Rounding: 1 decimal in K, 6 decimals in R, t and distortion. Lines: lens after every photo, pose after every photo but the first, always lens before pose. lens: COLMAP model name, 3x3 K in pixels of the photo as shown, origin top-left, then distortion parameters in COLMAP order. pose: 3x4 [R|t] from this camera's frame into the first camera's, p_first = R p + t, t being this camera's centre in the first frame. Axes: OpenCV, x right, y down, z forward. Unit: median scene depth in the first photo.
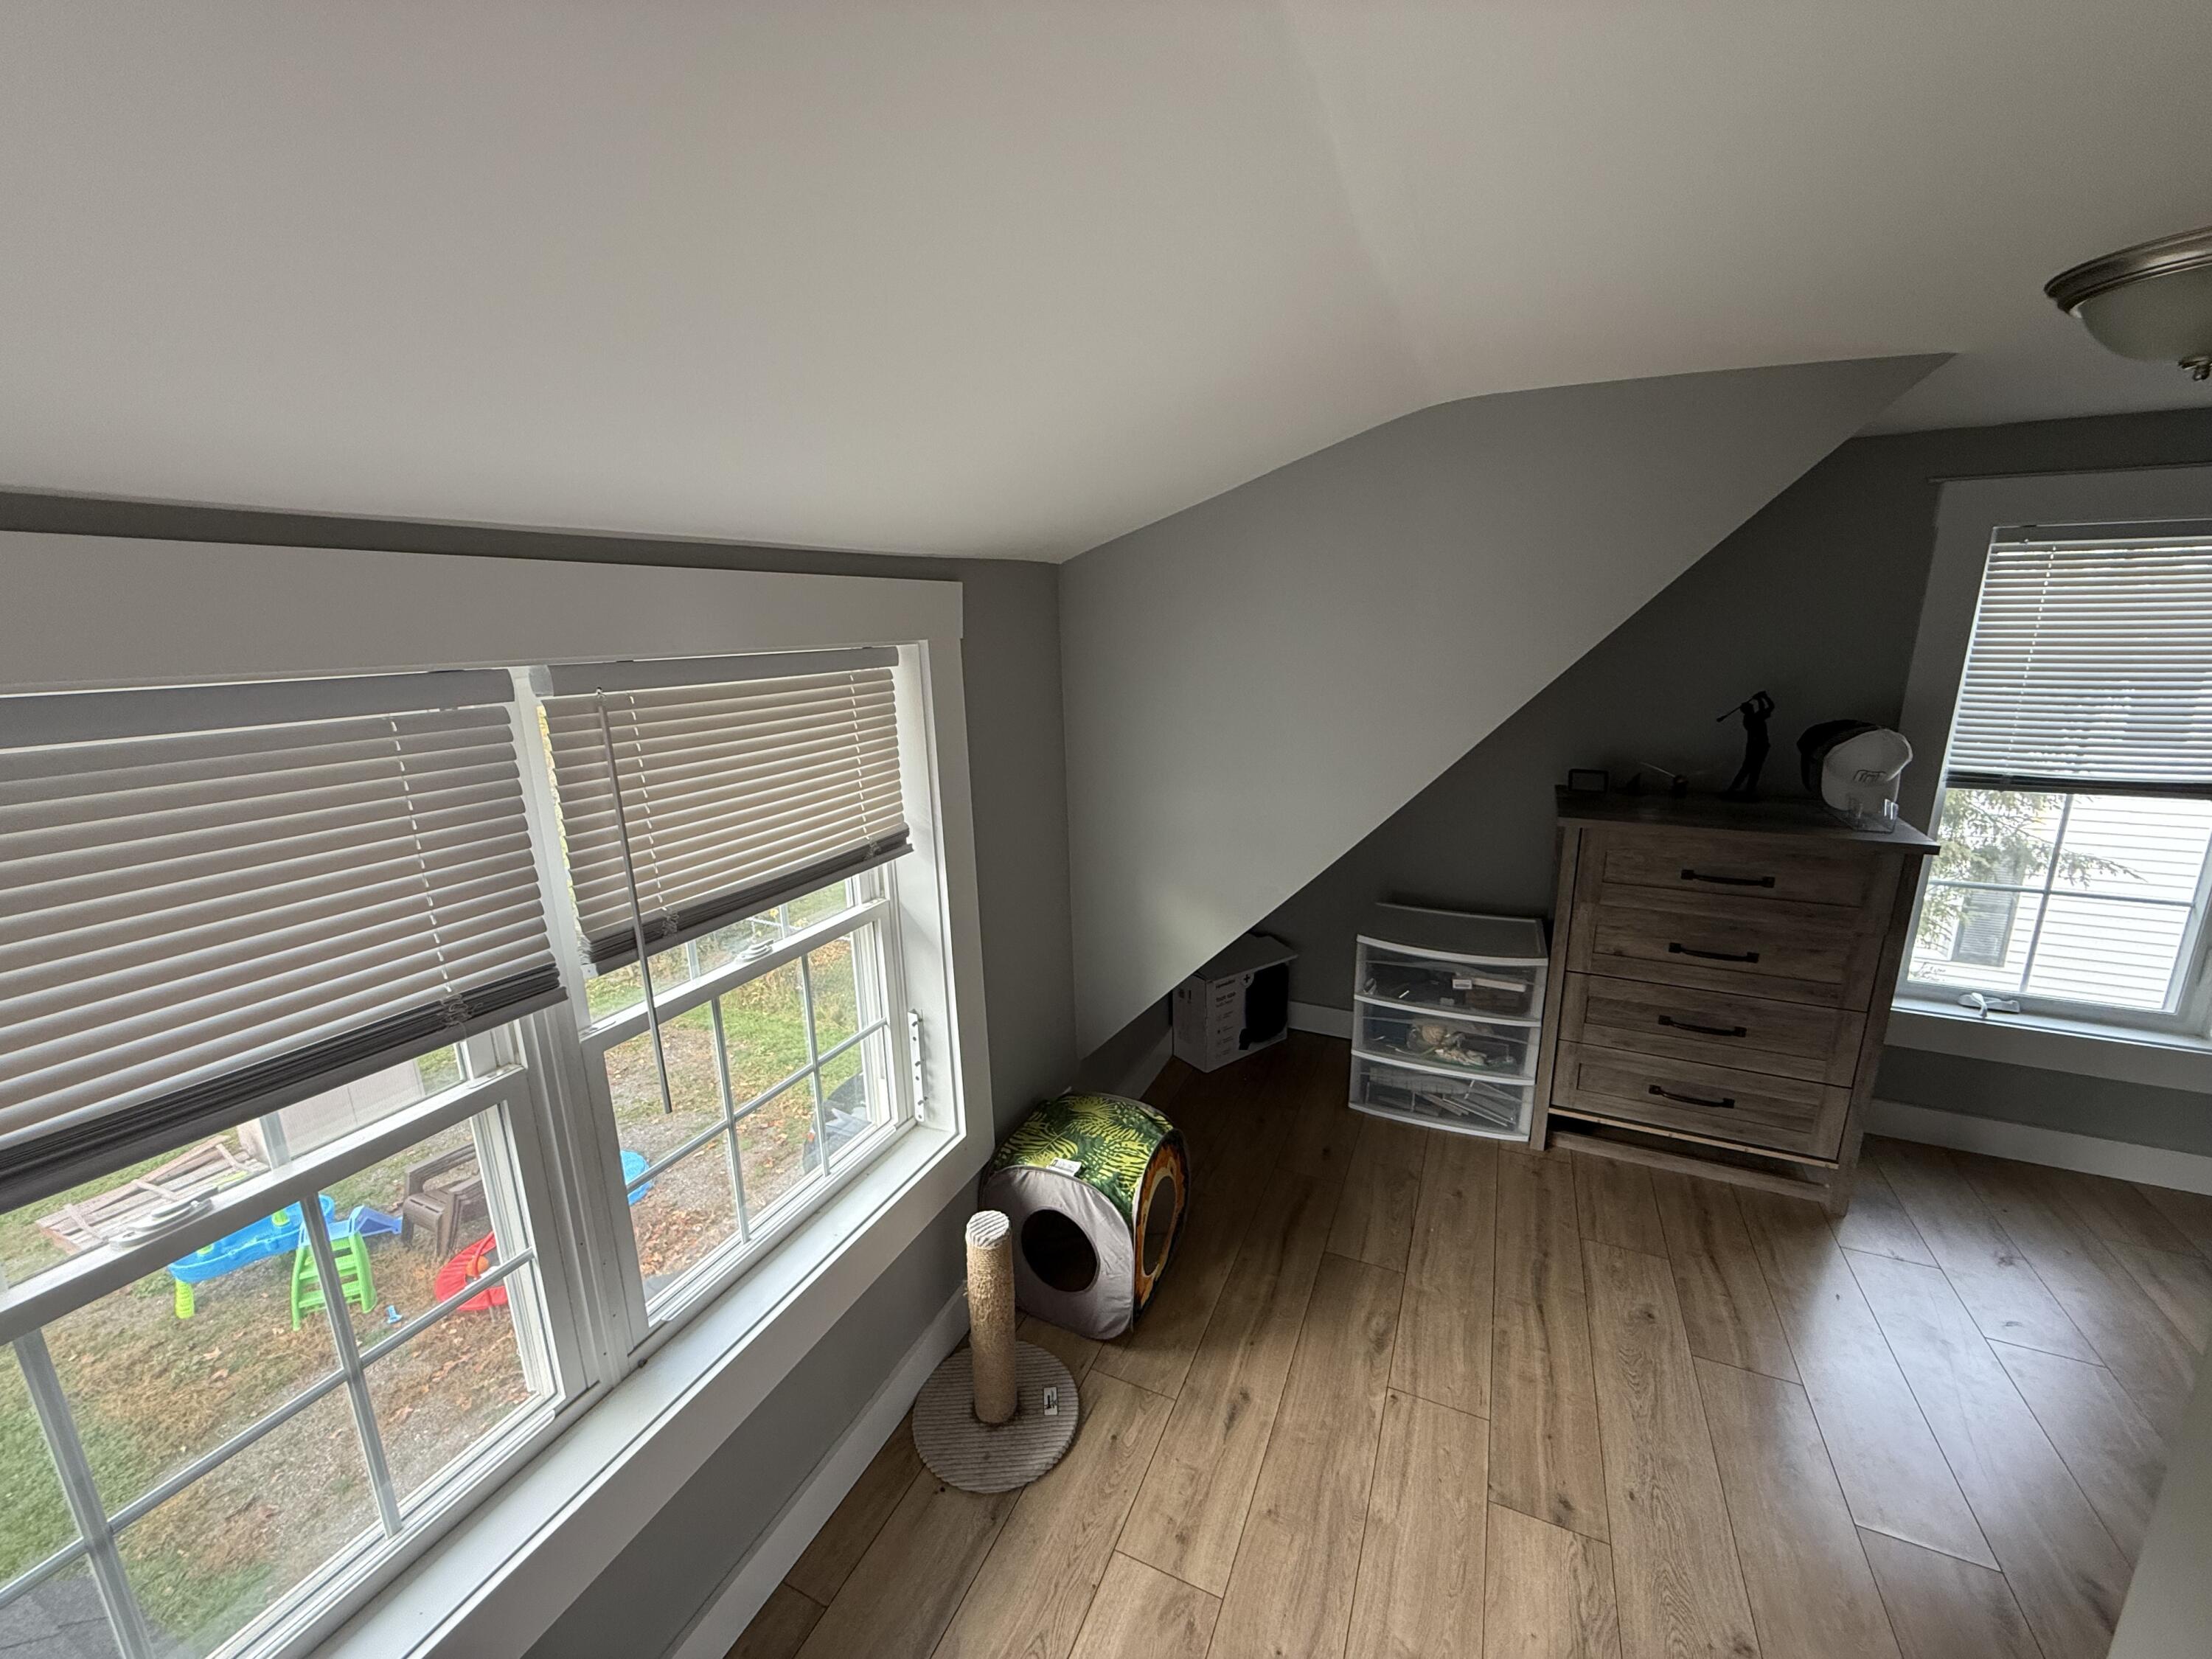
lens RADIAL K [[879.5, 0, 1101.9], [0, 879.5, 826.0], [0, 0, 1]] dist [-0.001931, 0.000013]
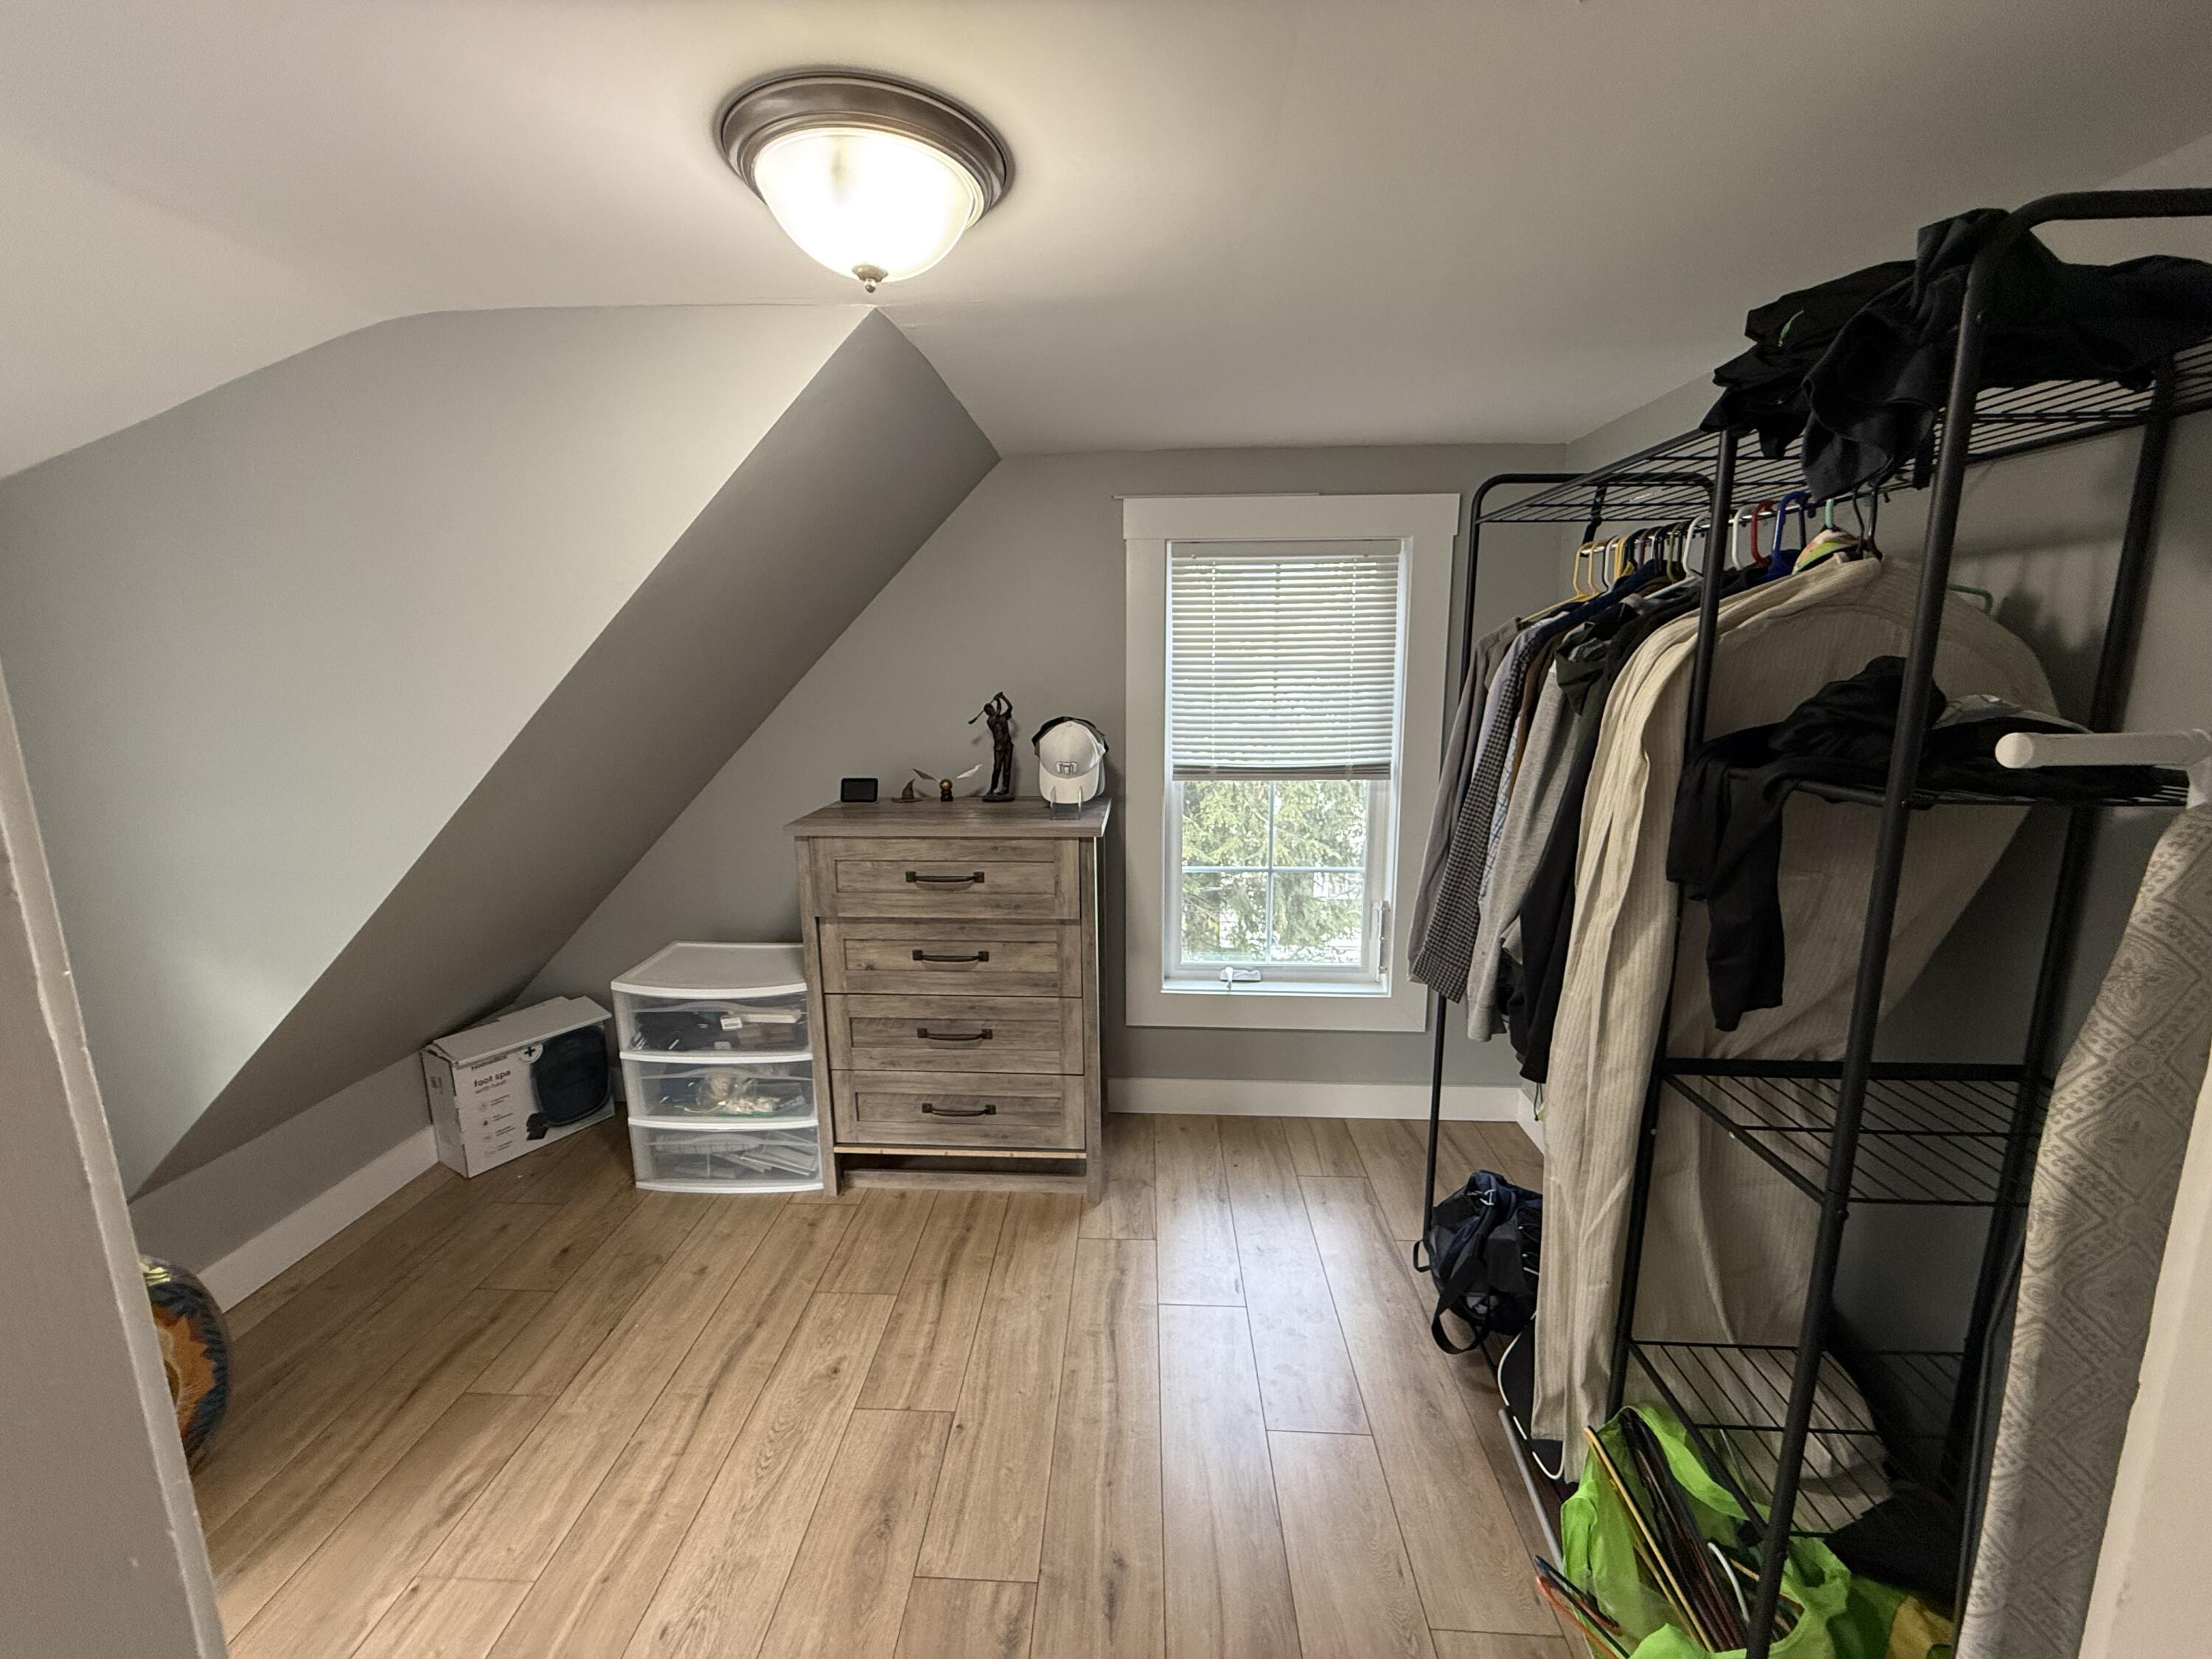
lens RADIAL K [[879.5, 0, 1107.2], [0, 879.5, 828.2], [0, 0, 1]] dist [-0.001931, 0.000013]
pose [[0.925510, -0.054127, 0.374835, 0.460410], [0.078573, 0.995642, -0.050235, 0.061110], [-0.370482, 0.075945, 0.925730, 0.025241]]
